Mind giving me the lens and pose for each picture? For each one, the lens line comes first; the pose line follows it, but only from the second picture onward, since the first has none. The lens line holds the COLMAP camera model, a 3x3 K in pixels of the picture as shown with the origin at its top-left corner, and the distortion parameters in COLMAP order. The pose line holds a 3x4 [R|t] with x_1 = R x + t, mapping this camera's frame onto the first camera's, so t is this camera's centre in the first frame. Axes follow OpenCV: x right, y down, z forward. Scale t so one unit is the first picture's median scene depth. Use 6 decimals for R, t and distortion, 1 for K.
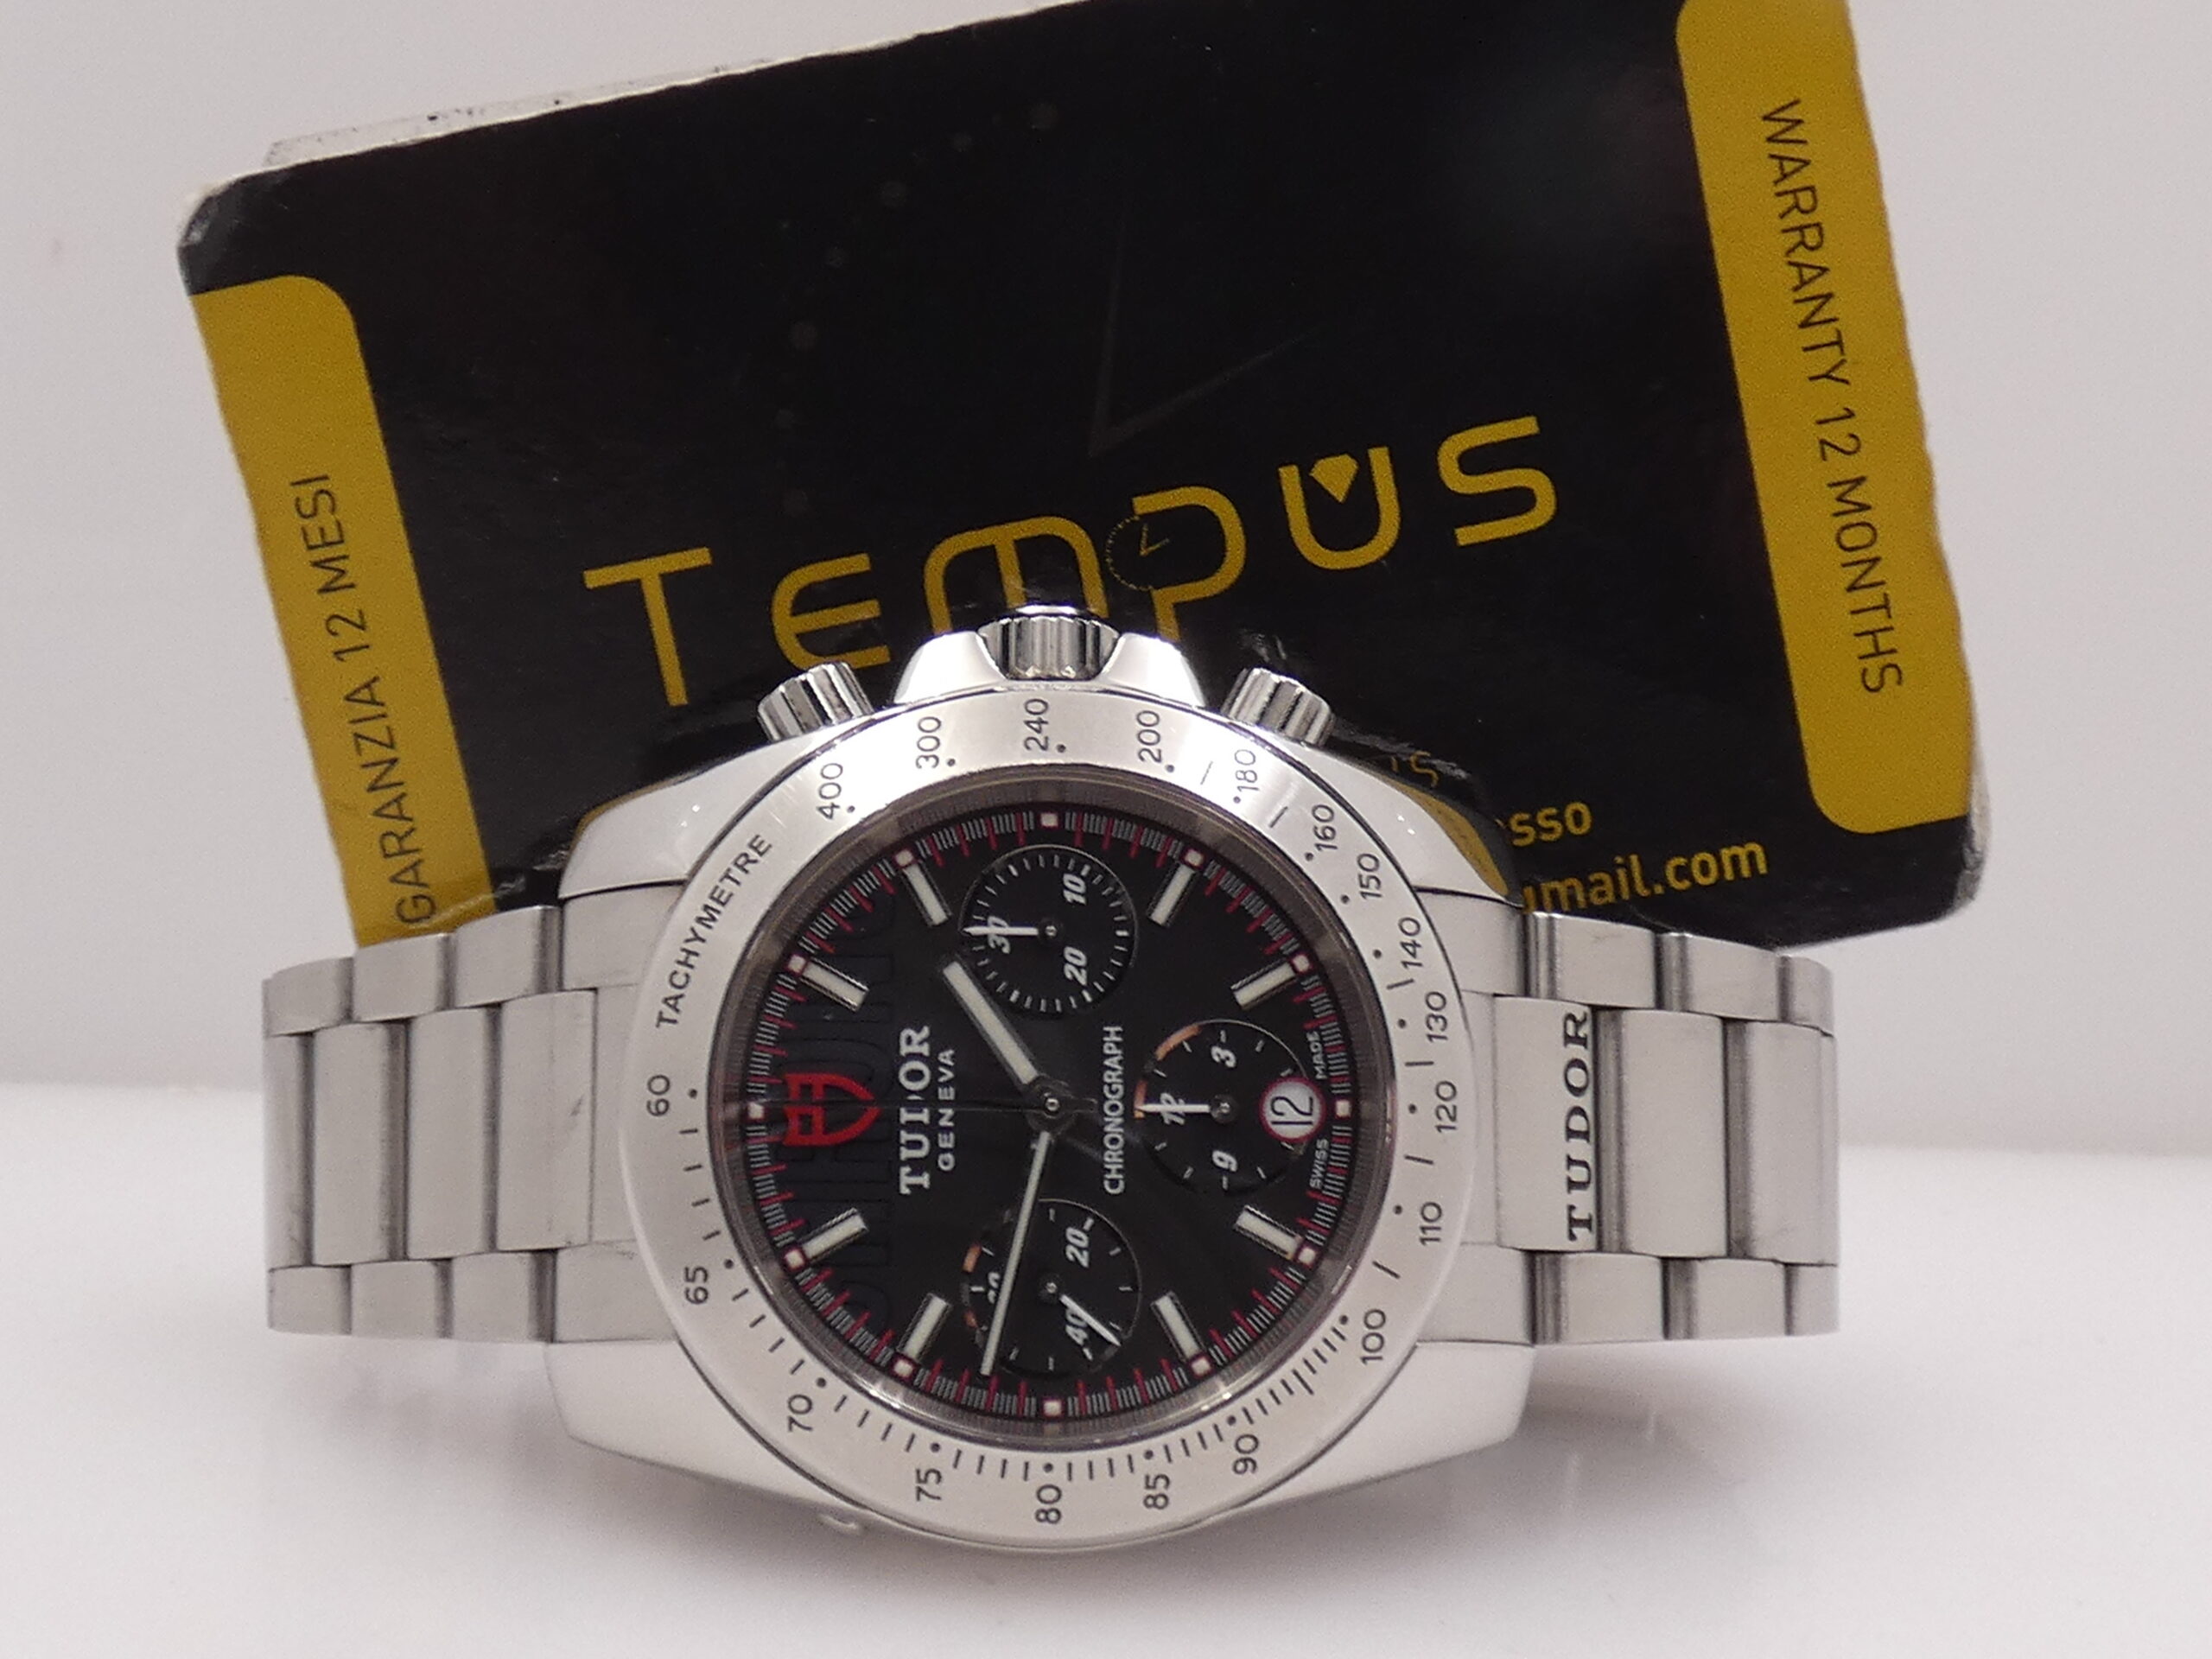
lens RADIAL K [[3500.1, 0, 1079.4], [0, 3500.1, 714.5], [0, 0, 1]] dist [-0.097863, 0.000000]
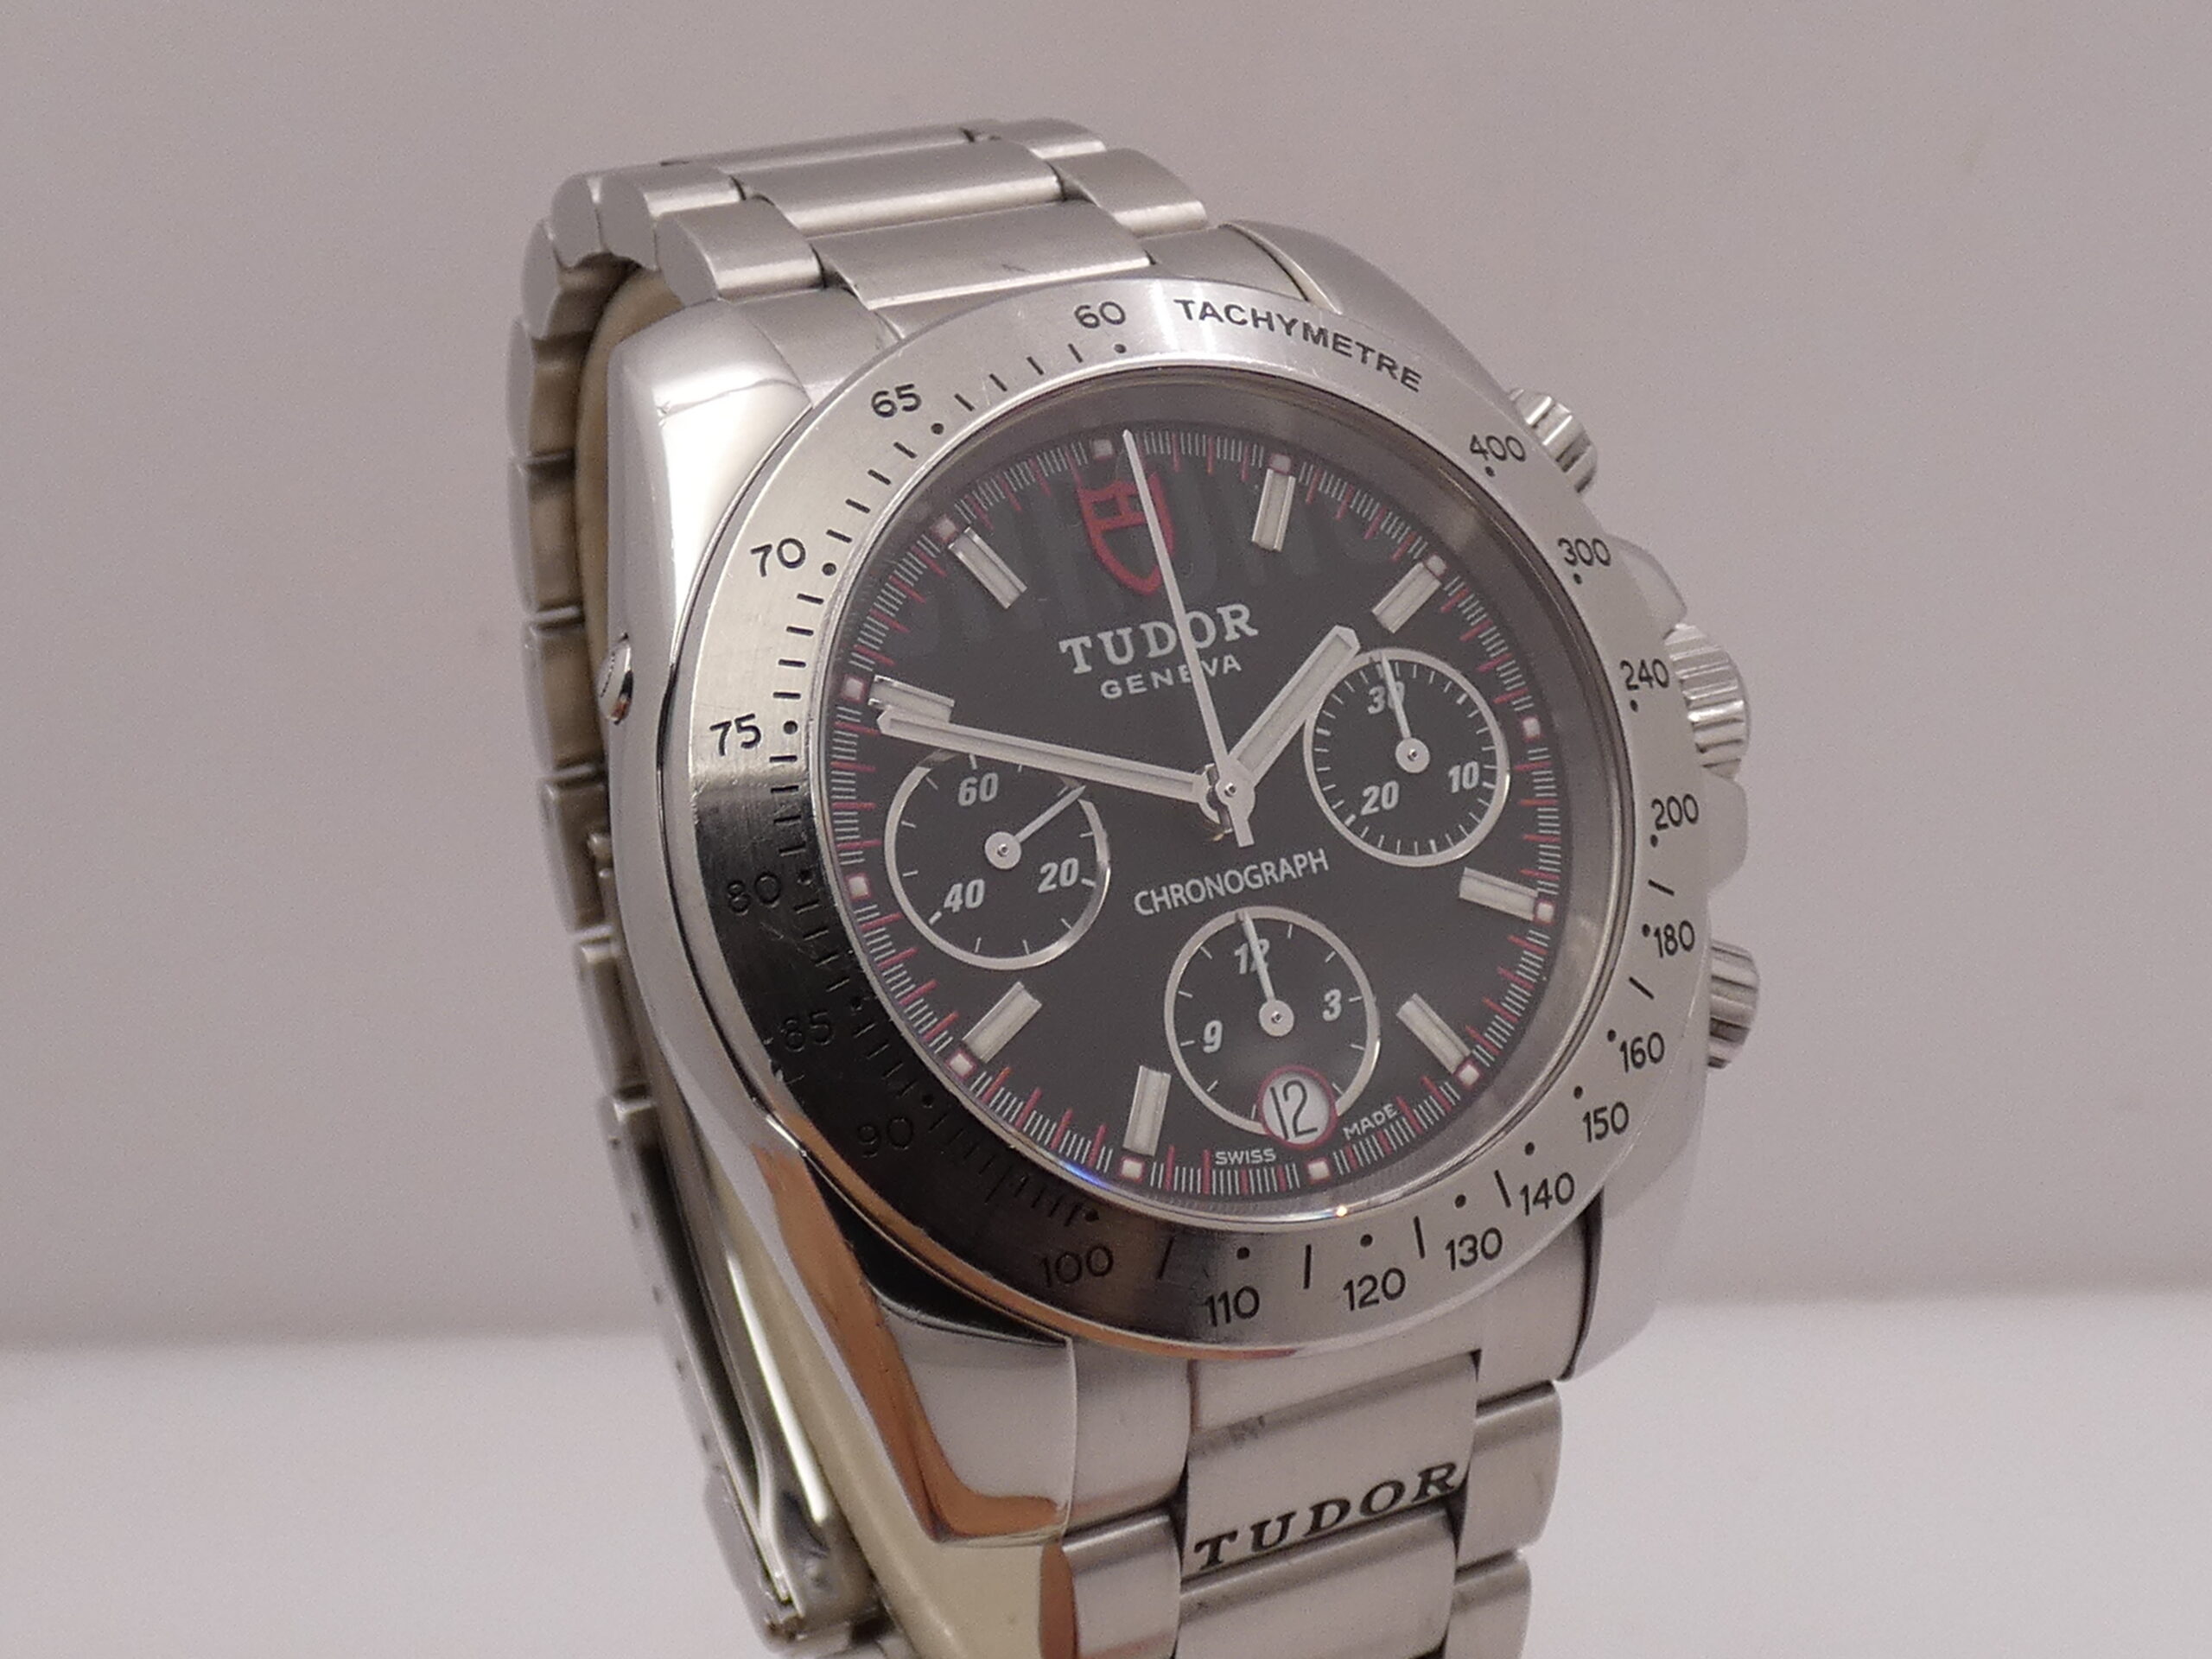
lens RADIAL K [[3500.1, 0, 1111.4], [0, 3500.1, 813.2], [0, 0, 1]] dist [-0.097863, 0.000000]
pose [[0.291428, 0.939604, -0.179481, 0.126470], [-0.946949, 0.256792, -0.193247, 0.283664], [-0.135487, 0.226278, 0.964594, 0.255831]]
